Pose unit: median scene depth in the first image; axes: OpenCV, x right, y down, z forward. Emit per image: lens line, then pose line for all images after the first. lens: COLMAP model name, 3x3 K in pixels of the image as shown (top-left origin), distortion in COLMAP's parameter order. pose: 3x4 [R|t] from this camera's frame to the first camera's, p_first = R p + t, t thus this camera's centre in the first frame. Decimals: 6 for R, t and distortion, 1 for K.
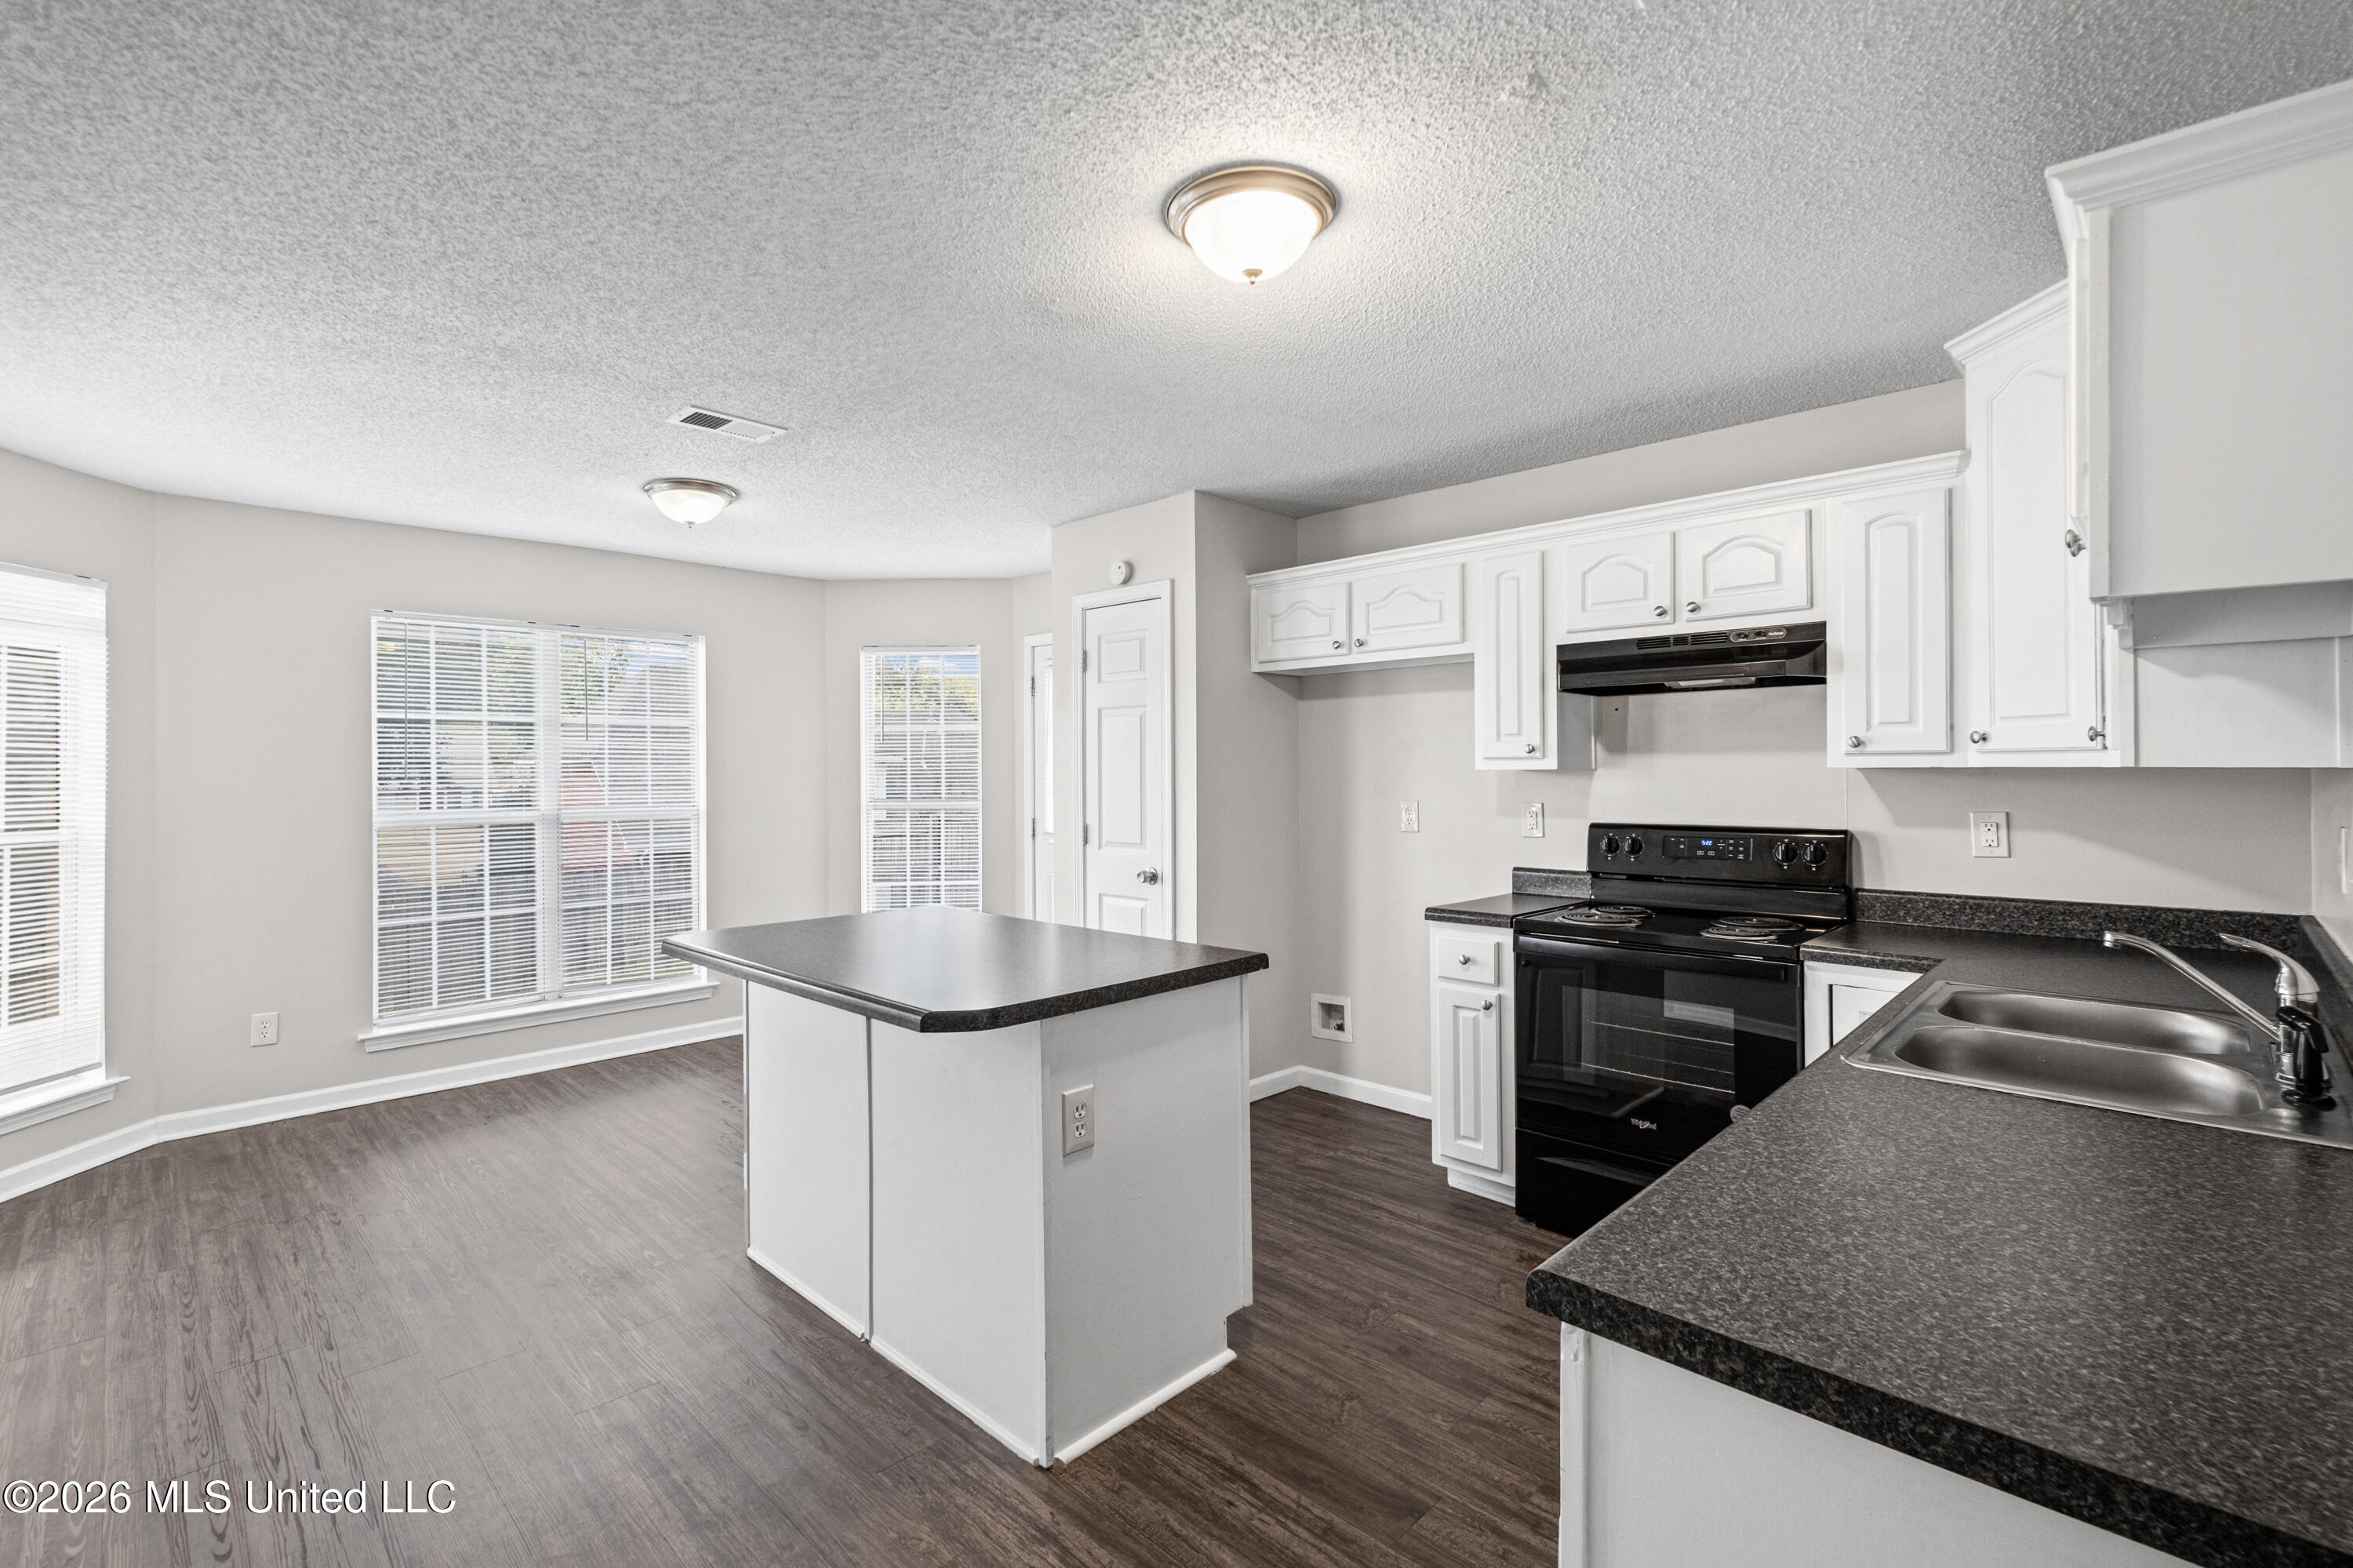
lens RADIAL K [[1064.1, 0, 1166.2], [0, 1064.1, 766.8], [0, 0, 1]] dist [0.005684, -0.003045]
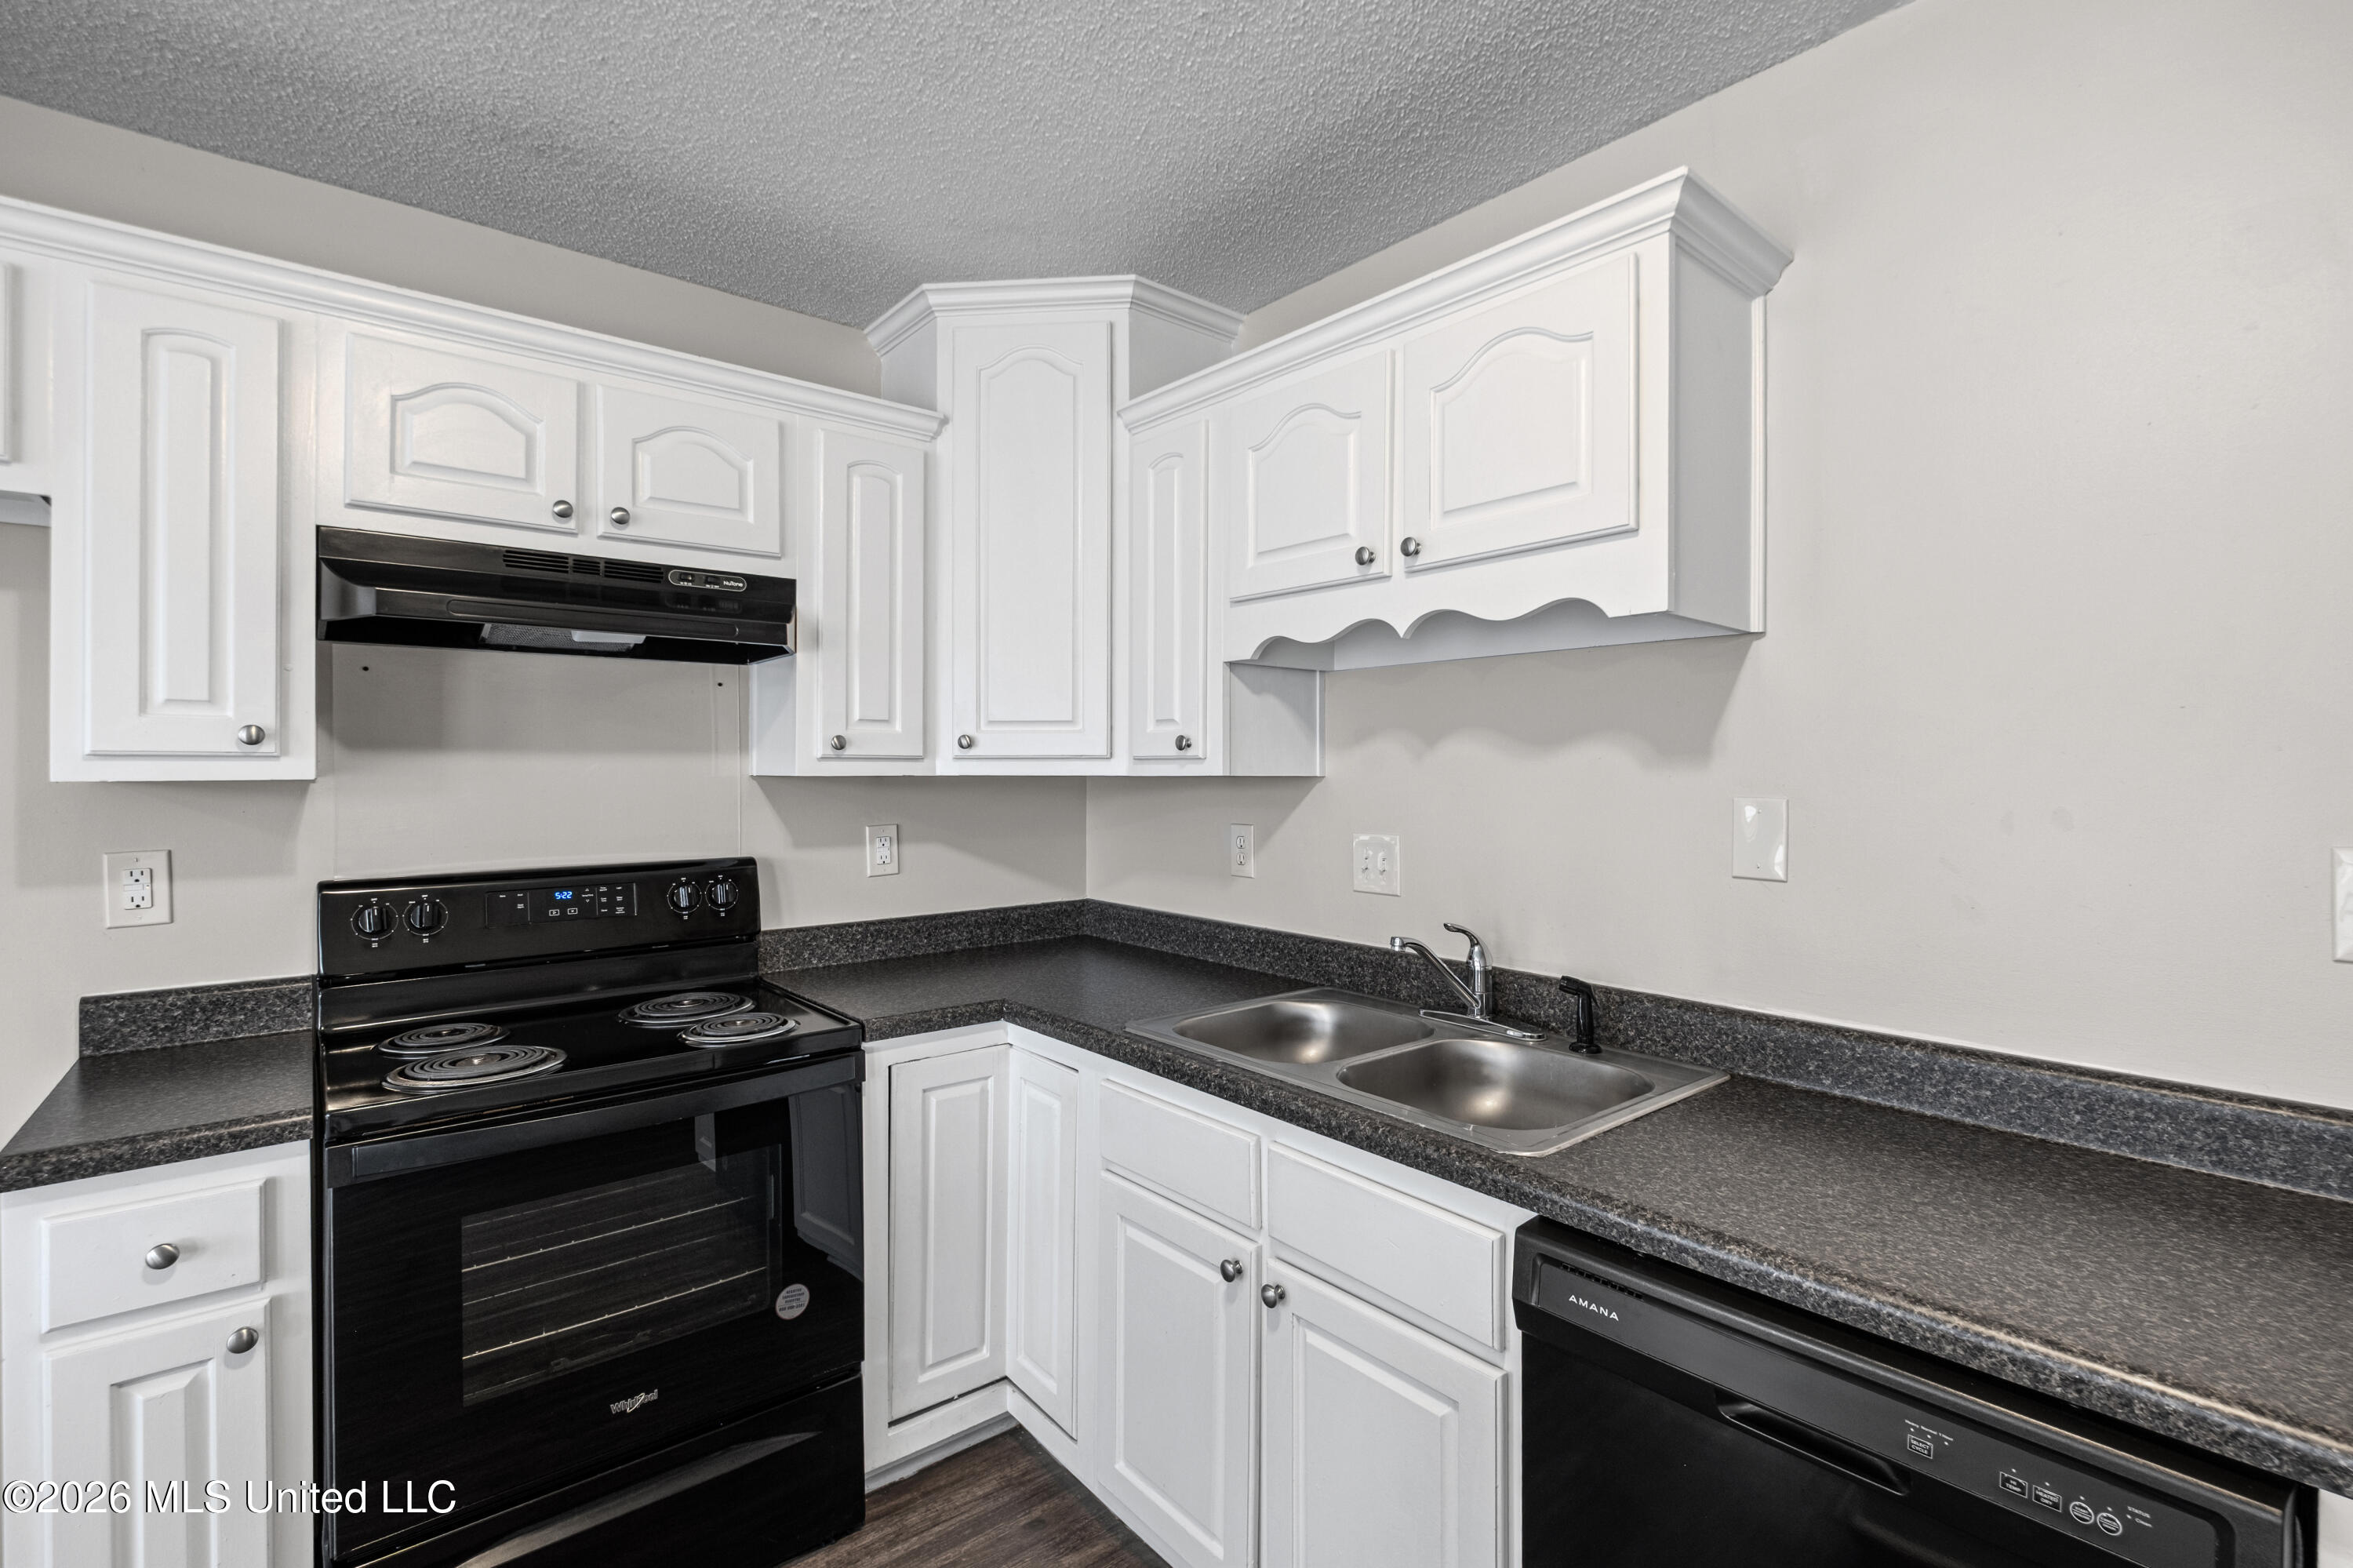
lens RADIAL K [[1064.1, 0, 1188.6], [0, 1064.1, 766.1], [0, 0, 1]] dist [0.005684, -0.003045]
pose [[0.100573, 0.008126, 0.994897, -0.083703], [-0.000737, 0.999967, -0.008093, -0.000171], [-0.994929, 0.000081, 0.100575, 0.584126]]
